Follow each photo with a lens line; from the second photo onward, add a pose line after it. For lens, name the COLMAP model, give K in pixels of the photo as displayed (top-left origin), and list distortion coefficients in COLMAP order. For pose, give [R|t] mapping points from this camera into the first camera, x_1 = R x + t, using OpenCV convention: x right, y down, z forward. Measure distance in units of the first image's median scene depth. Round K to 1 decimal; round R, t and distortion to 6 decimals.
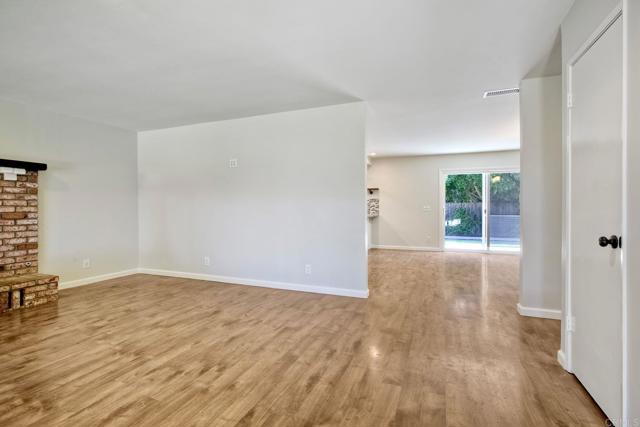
lens RADIAL K [[299.9, 0, 312.0], [0, 299.9, 210.1], [0, 0, 1]] dist [-0.010969, 0.005381]
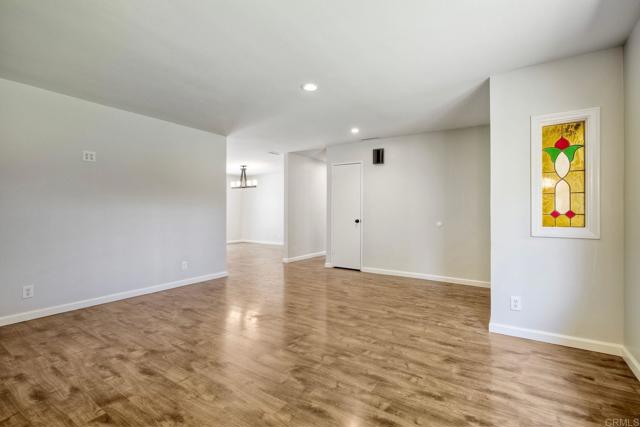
lens RADIAL K [[299.9, 0, 332.4], [0, 299.9, 212.6], [0, 0, 1]] dist [-0.010969, 0.005381]
pose [[0.167814, -0.000272, 0.985819, -1.466512], [0.005961, 0.999982, -0.000739, -0.005988], [-0.985801, 0.006001, 0.167813, 0.335189]]
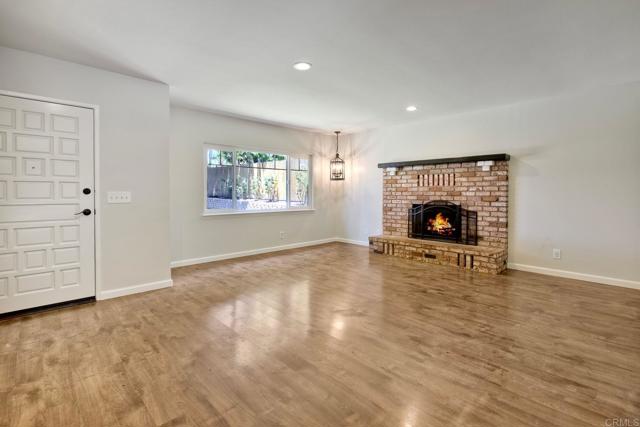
lens RADIAL K [[299.9, 0, 336.1], [0, 299.9, 207.5], [0, 0, 1]] dist [-0.010969, 0.005381]
pose [[-0.364358, 0.049682, -0.929933, 0.530071], [-0.005286, 0.998450, 0.055413, -0.014900], [0.931244, 0.025106, -0.363530, 1.094311]]
